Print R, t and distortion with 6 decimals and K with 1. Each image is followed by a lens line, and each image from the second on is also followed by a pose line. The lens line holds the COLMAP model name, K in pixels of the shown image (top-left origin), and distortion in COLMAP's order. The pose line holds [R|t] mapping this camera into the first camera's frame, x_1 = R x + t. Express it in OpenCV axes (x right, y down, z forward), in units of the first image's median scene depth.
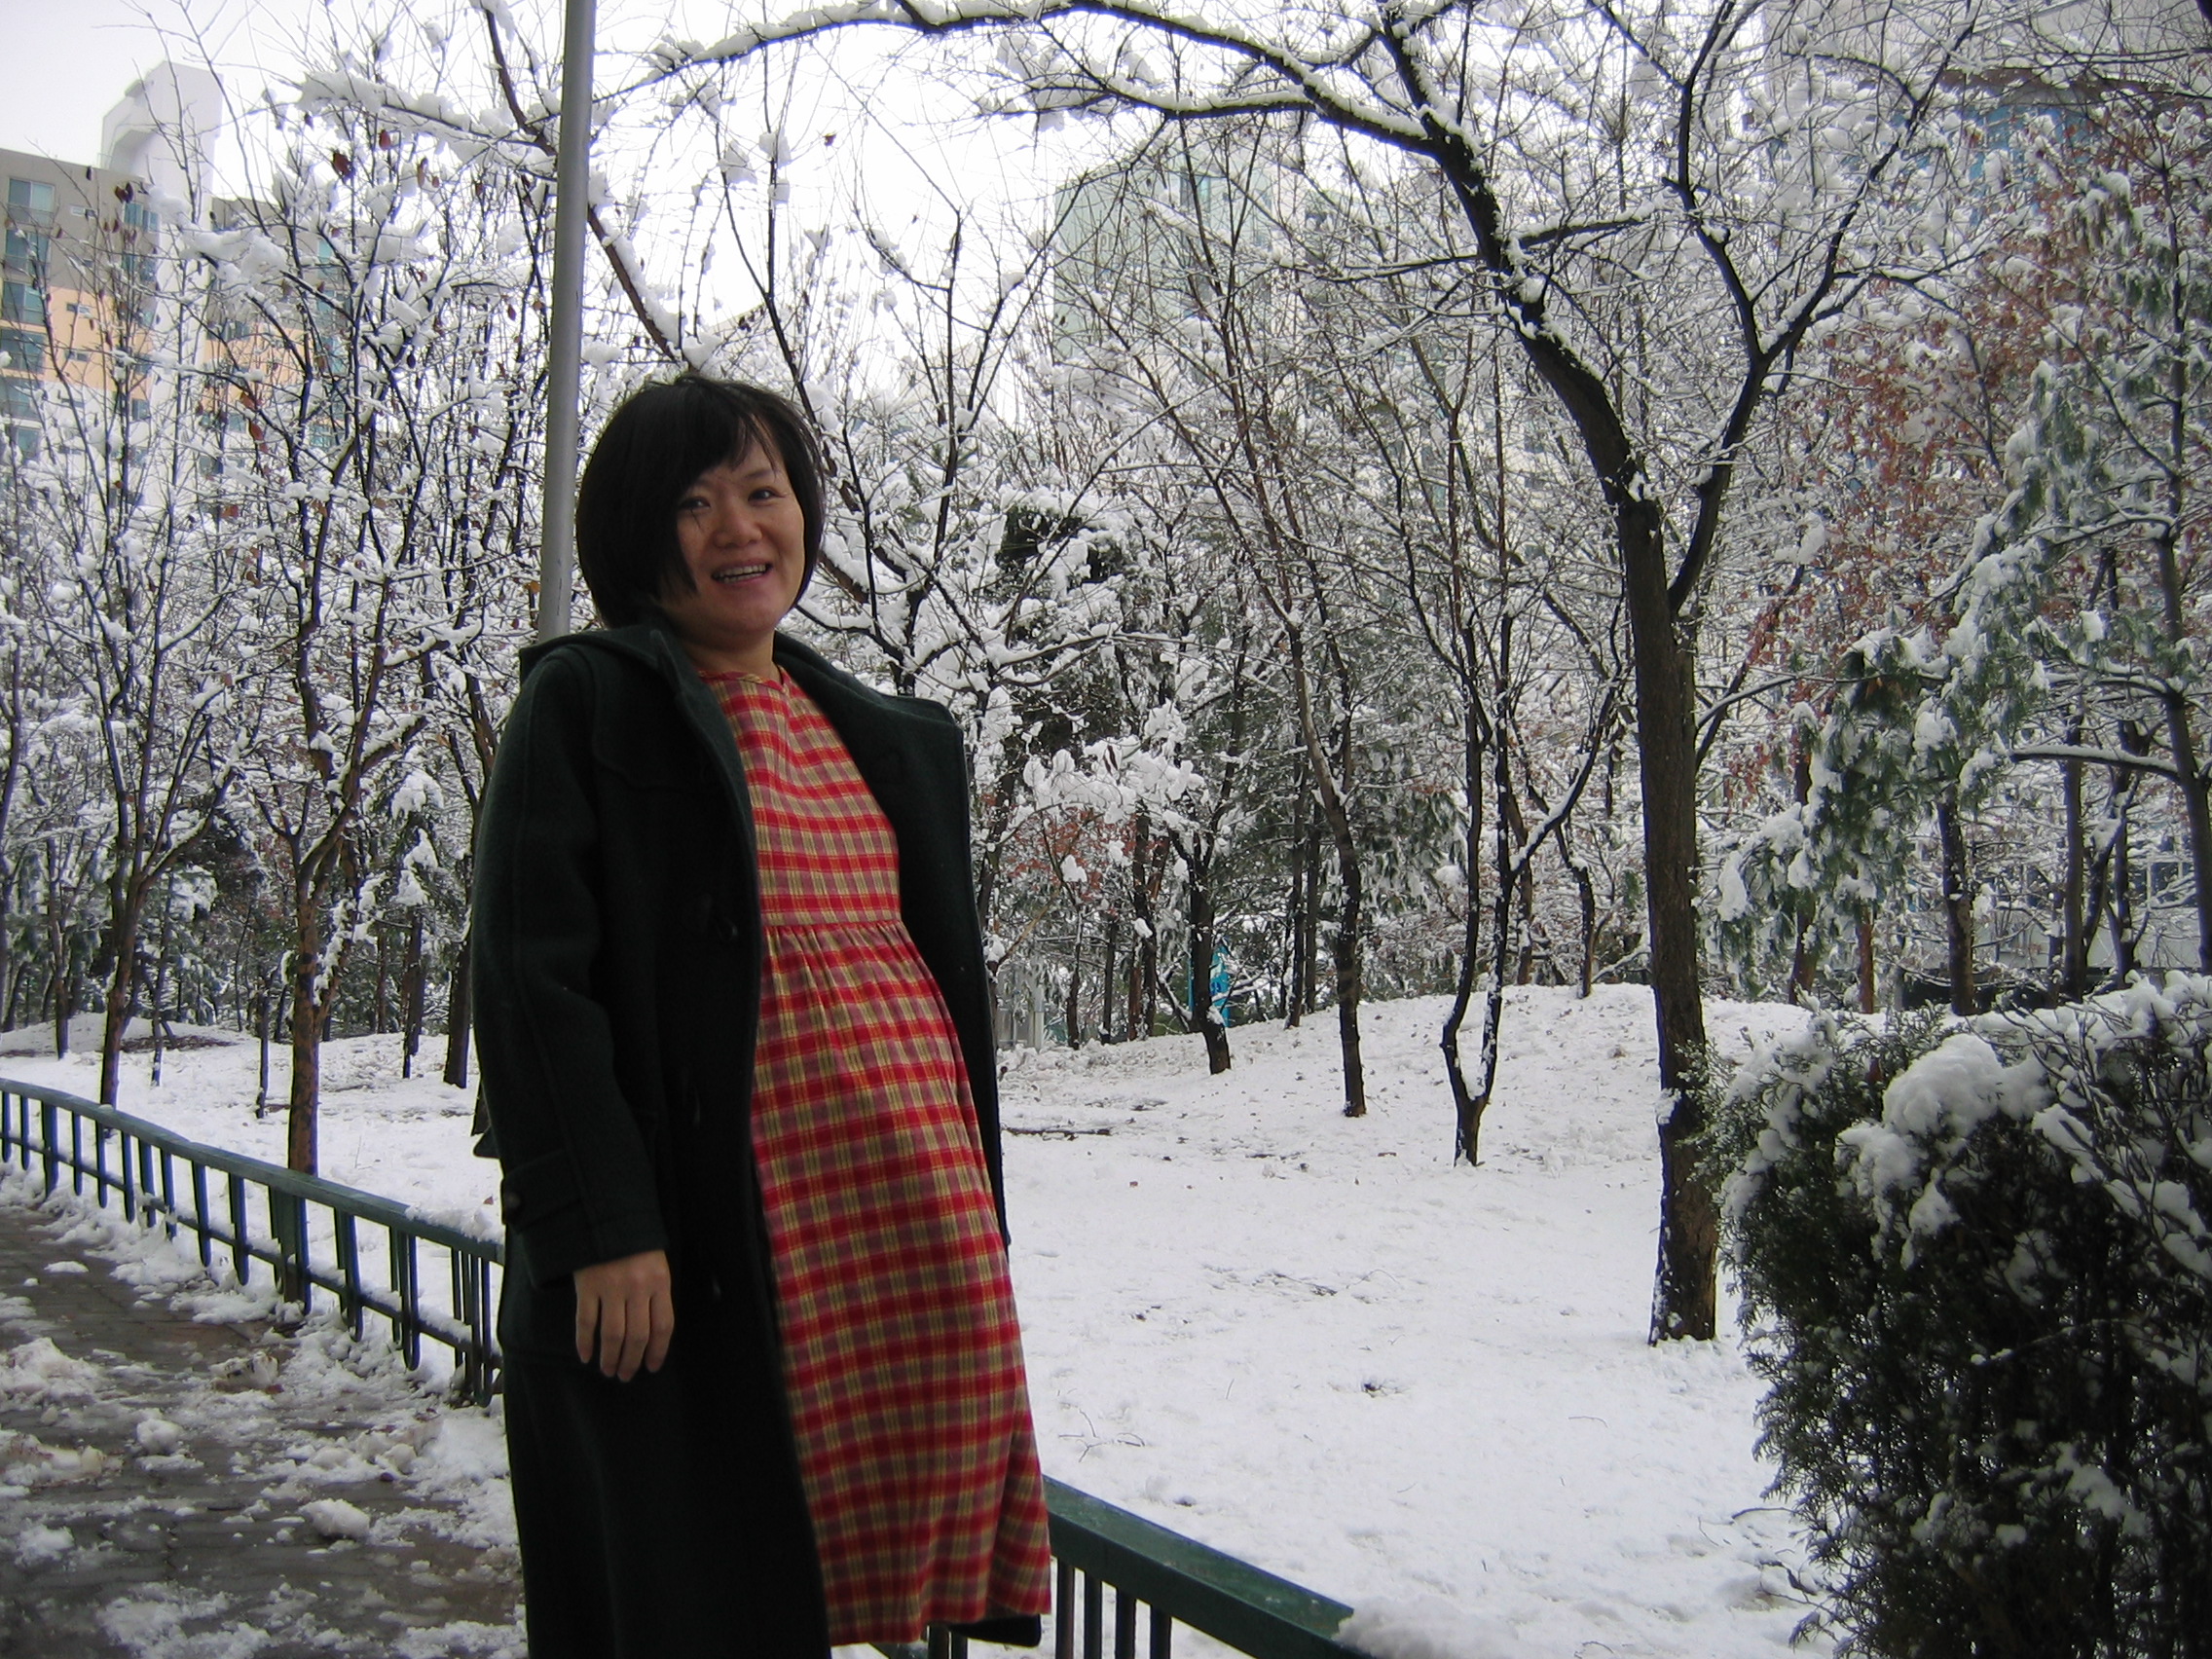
lens RADIAL K [[2441.2, 0, 1106.0], [0, 2441.2, 829.5], [0, 0, 1]] dist [-0.005303, -0.359471]
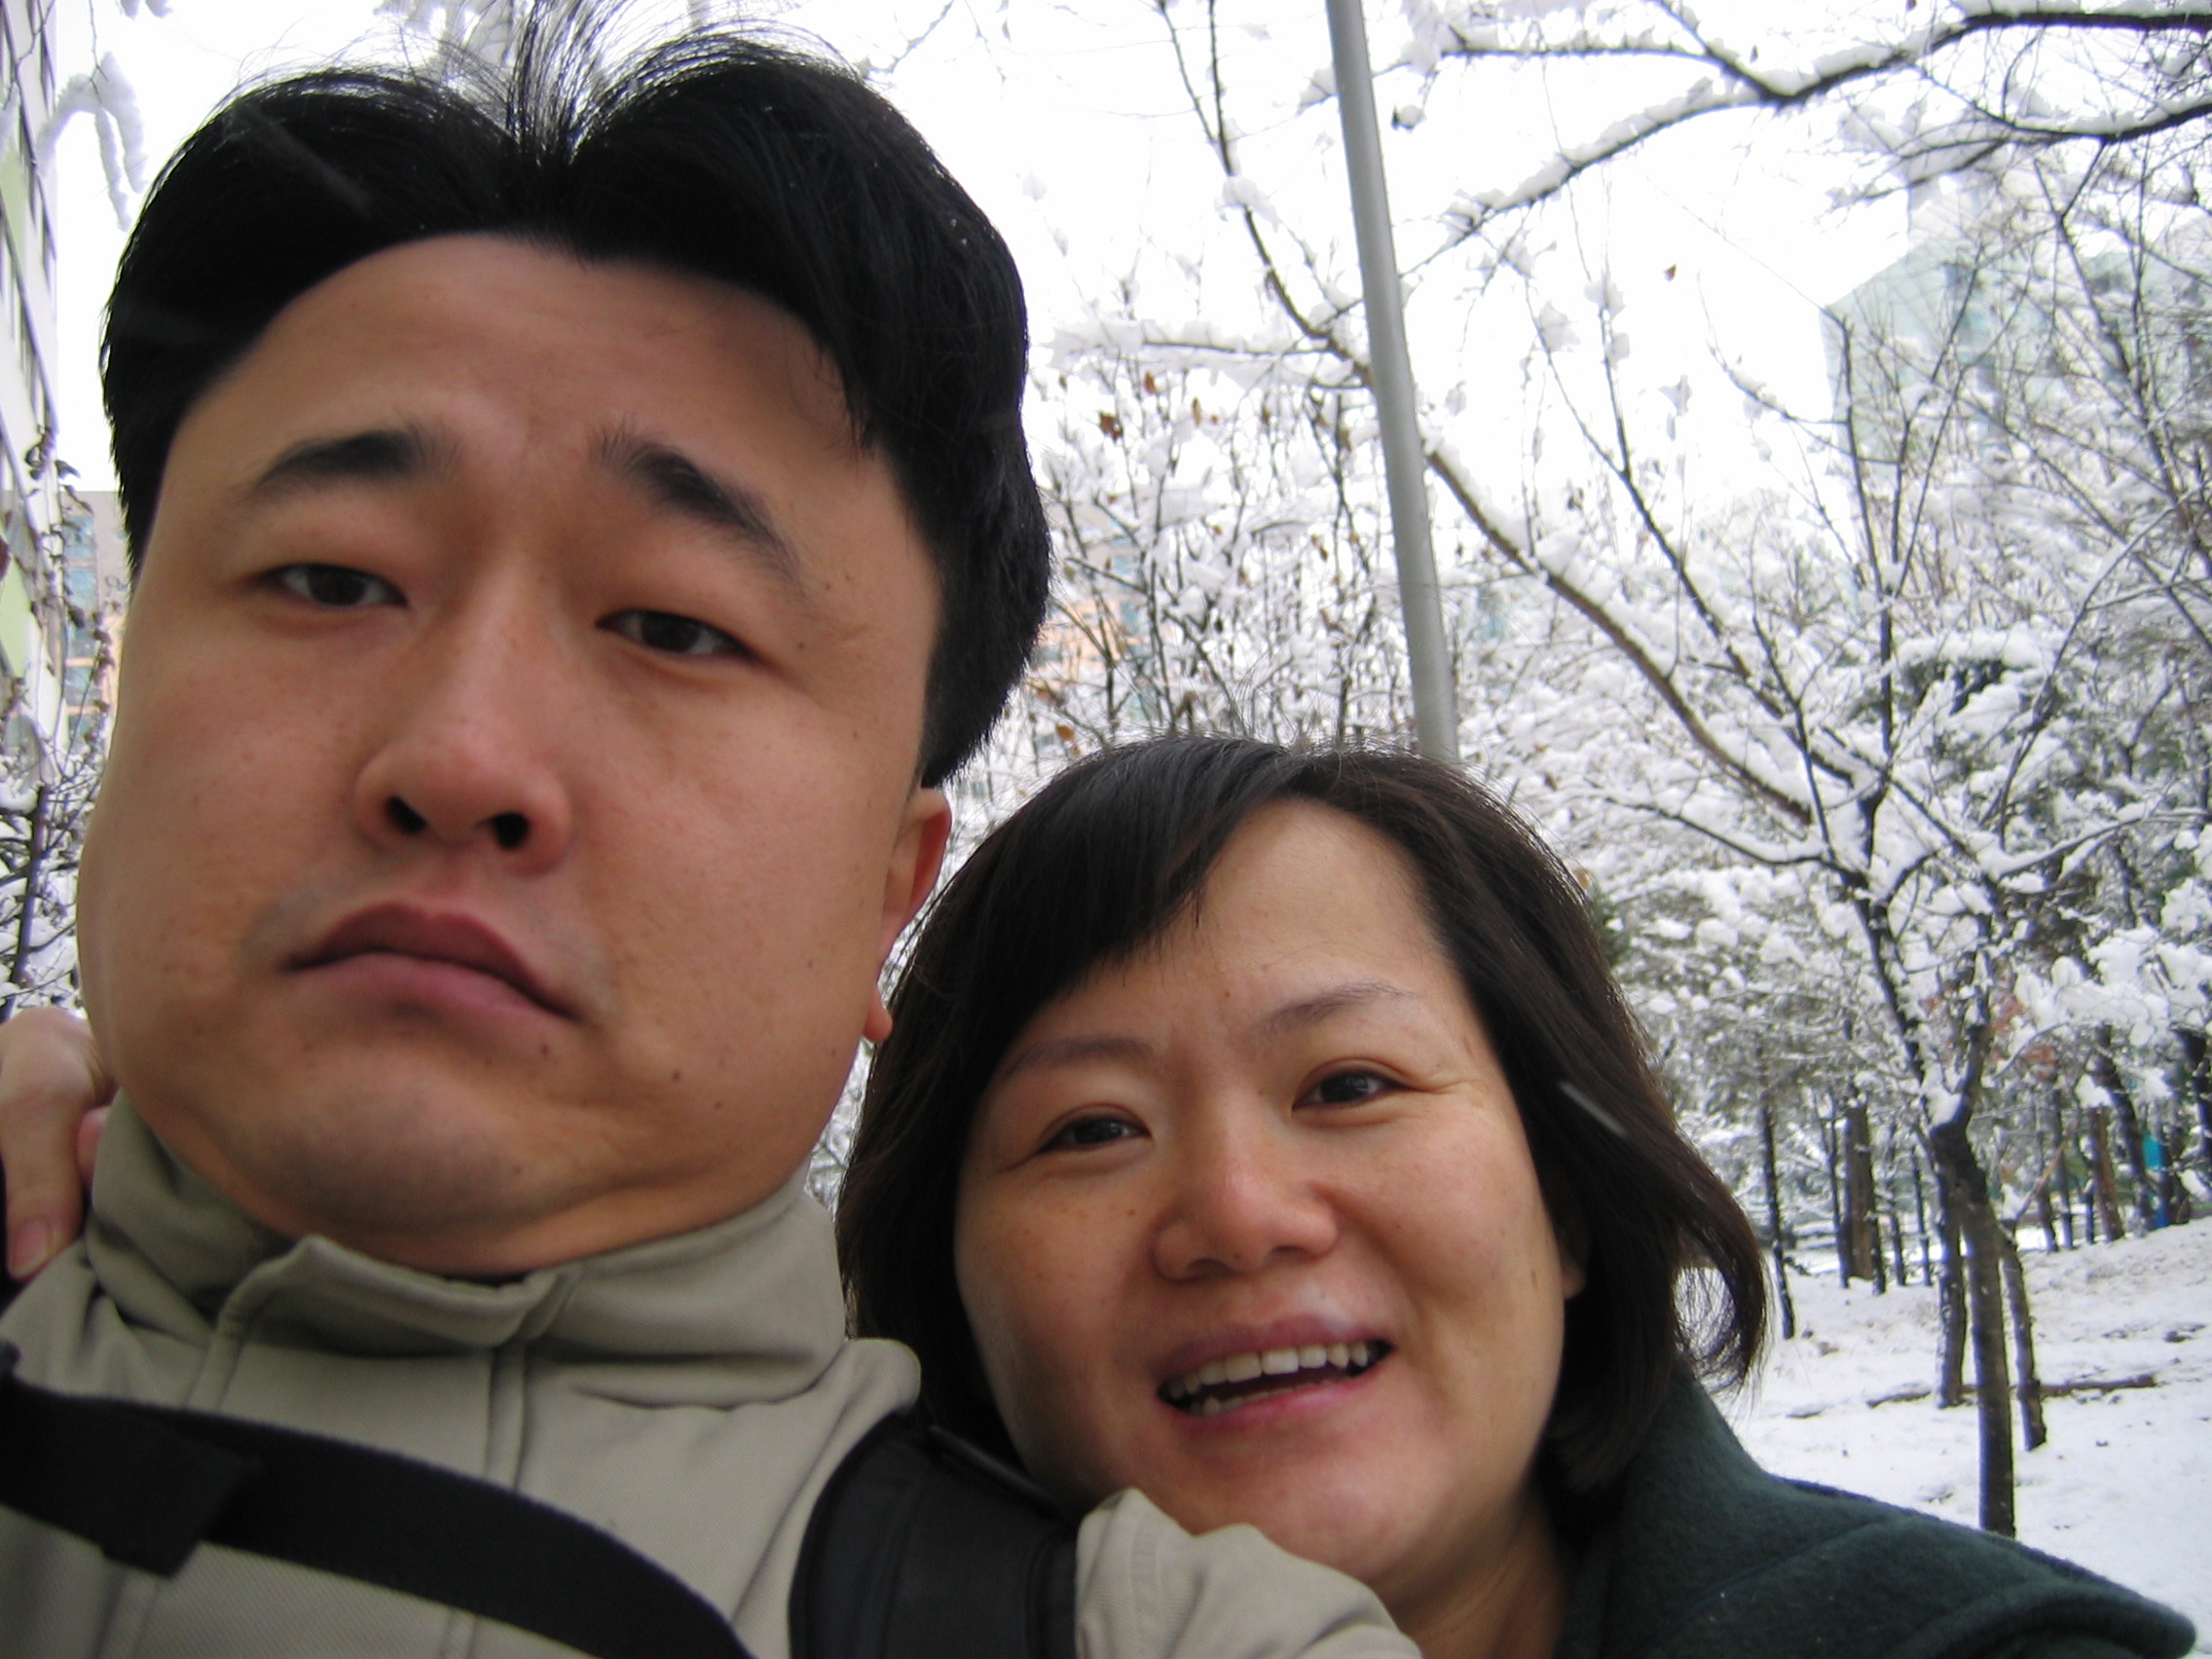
lens RADIAL K [[2448.0, 0, 1109.5], [0, 2448.0, 856.5], [0, 0, 1]] dist [-0.138401, 0.120206]
pose [[0.932191, -0.160540, -0.324417, -0.053355], [0.138901, 0.986303, -0.088956, -0.040805], [0.334255, 0.037862, 0.941722, 0.168224]]
